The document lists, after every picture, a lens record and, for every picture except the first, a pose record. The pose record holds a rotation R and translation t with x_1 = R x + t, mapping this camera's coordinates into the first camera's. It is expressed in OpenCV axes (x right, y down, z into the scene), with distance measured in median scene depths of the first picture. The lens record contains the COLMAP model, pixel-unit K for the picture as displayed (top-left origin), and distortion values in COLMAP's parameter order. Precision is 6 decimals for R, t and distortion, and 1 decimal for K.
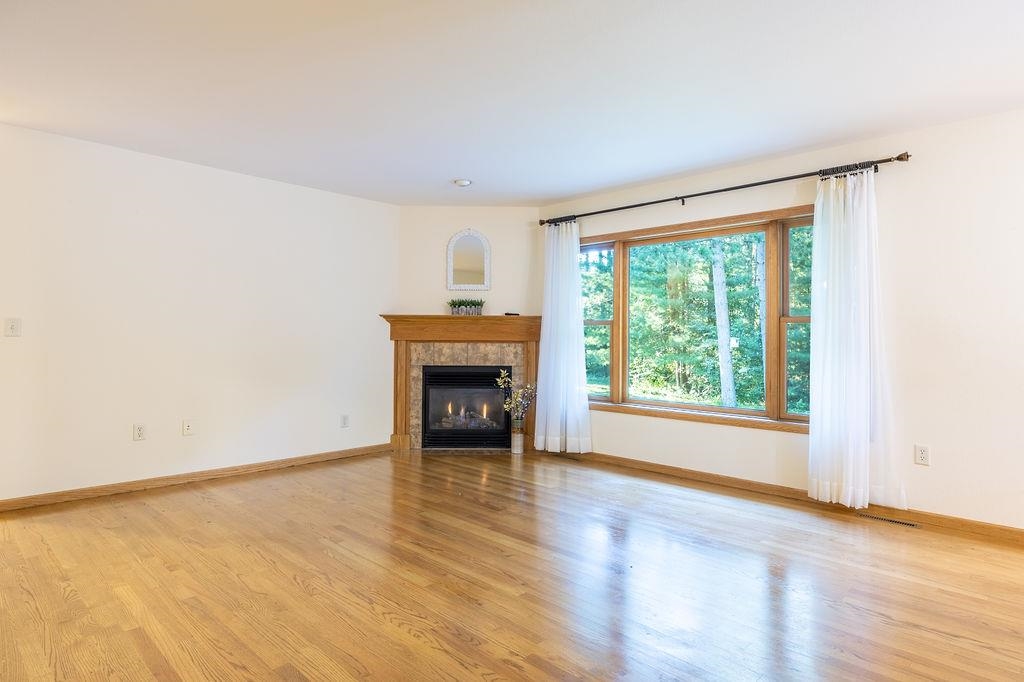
lens RADIAL K [[544.7, 0, 507.4], [0, 544.7, 333.1], [0, 0, 1]] dist [0.001454, 0.000110]
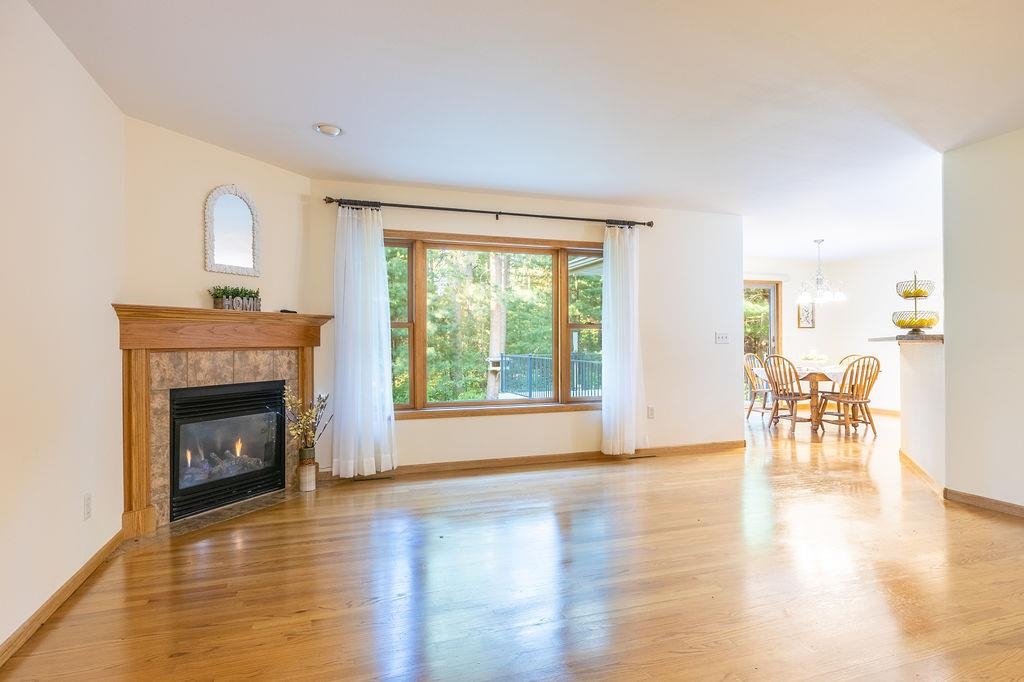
lens RADIAL K [[544.7, 0, 508.1], [0, 544.7, 345.2], [0, 0, 1]] dist [0.001454, 0.000110]
pose [[0.479064, -0.014883, 0.877654, -0.513927], [0.000397, 0.999860, 0.016739, -0.000633], [-0.877780, -0.007670, 0.479003, 0.367893]]
